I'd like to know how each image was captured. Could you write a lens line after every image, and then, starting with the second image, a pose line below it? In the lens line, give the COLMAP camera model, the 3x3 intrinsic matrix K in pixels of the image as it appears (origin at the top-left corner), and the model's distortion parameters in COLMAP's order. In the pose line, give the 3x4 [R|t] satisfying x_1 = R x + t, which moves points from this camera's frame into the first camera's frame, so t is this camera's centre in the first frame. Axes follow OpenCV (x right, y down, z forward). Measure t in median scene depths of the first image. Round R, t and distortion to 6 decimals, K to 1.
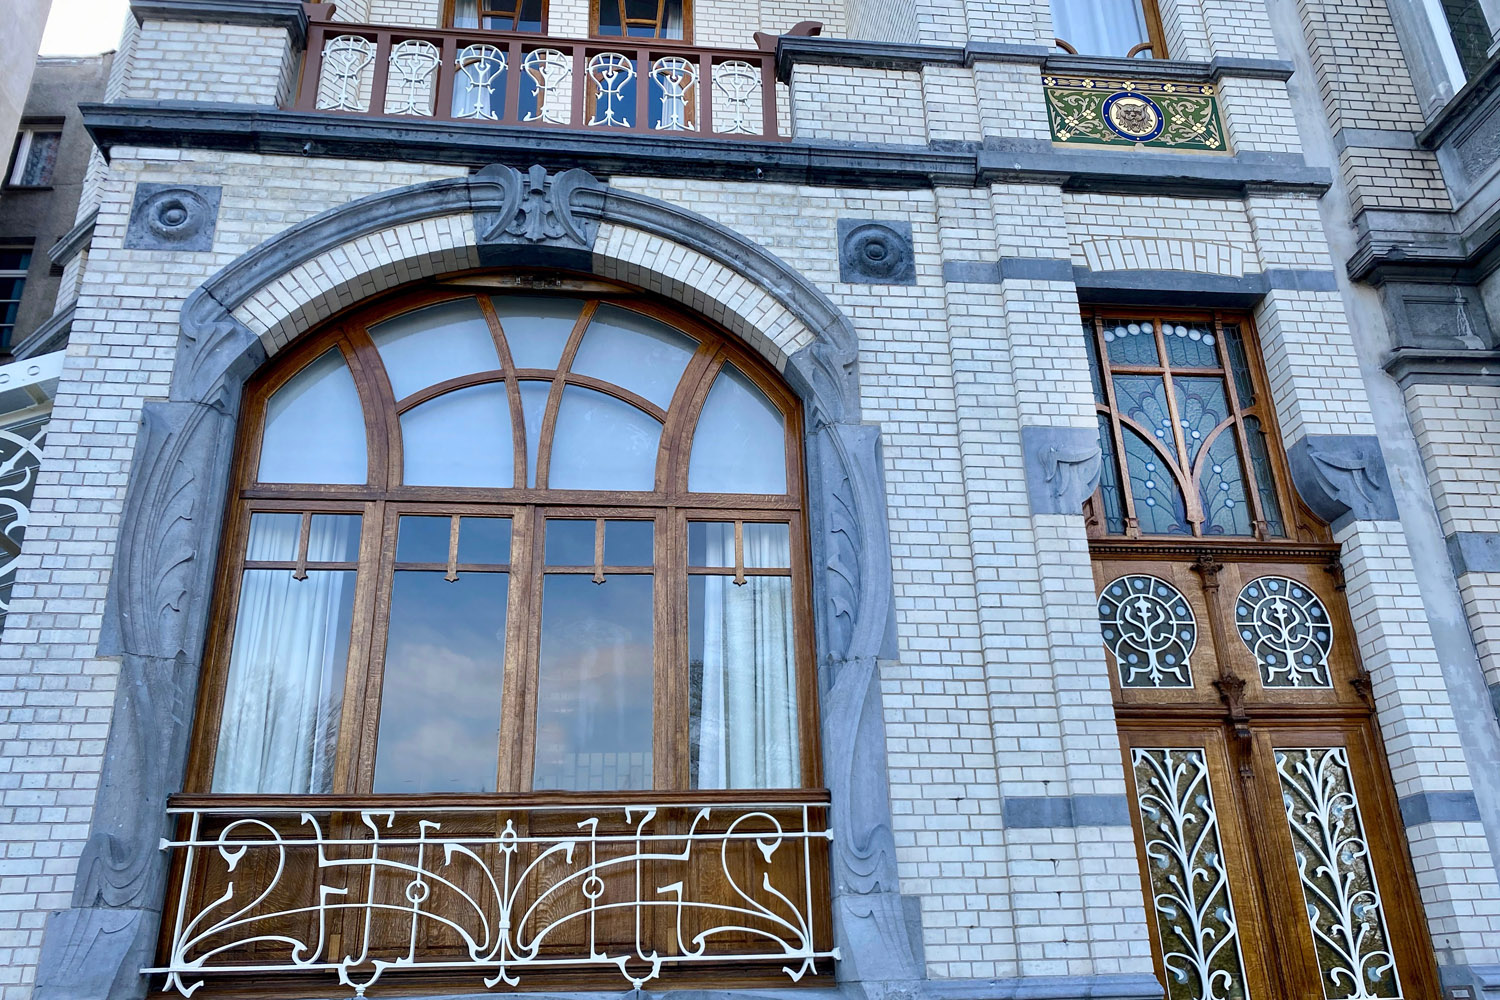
lens RADIAL K [[1148.9, 0, 739.9], [0, 1148.9, 531.8], [0, 0, 1]] dist [0.027584, -0.032237]
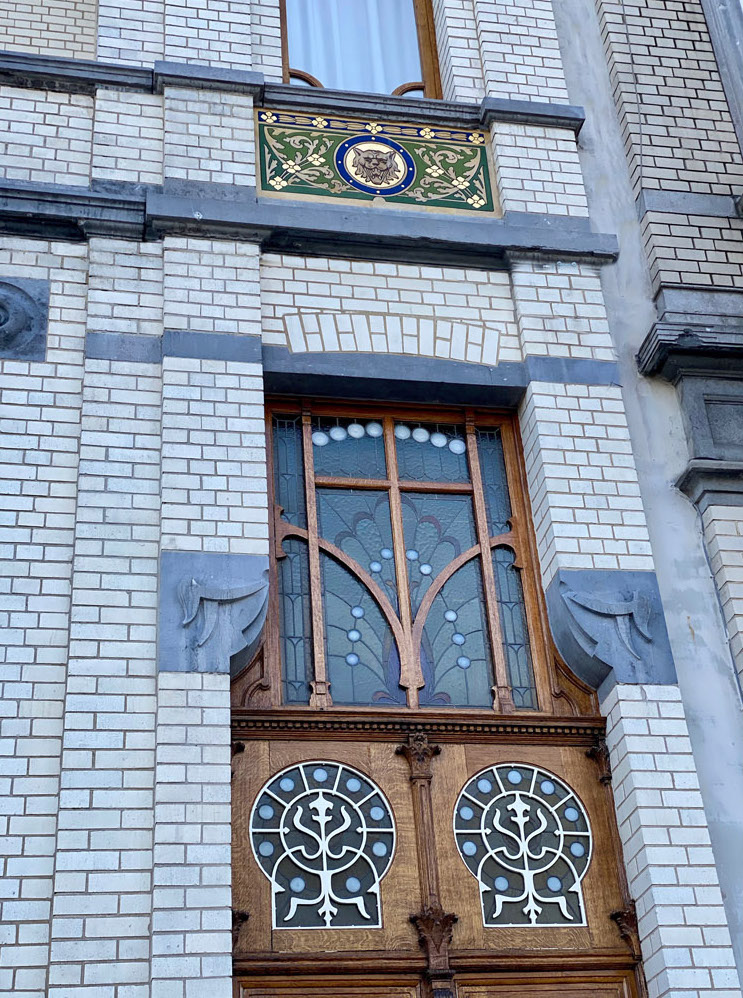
lens RADIAL K [[1474.9, 0, 378.7], [0, 1474.9, 492.8], [0, 0, 1]] dist [0.119664, 0.000000]
pose [[0.994869, 0.013875, 0.100216, 0.296184], [0.003974, 0.984427, -0.175749, 0.035933], [-0.101094, 0.175246, 0.979321, 0.081207]]
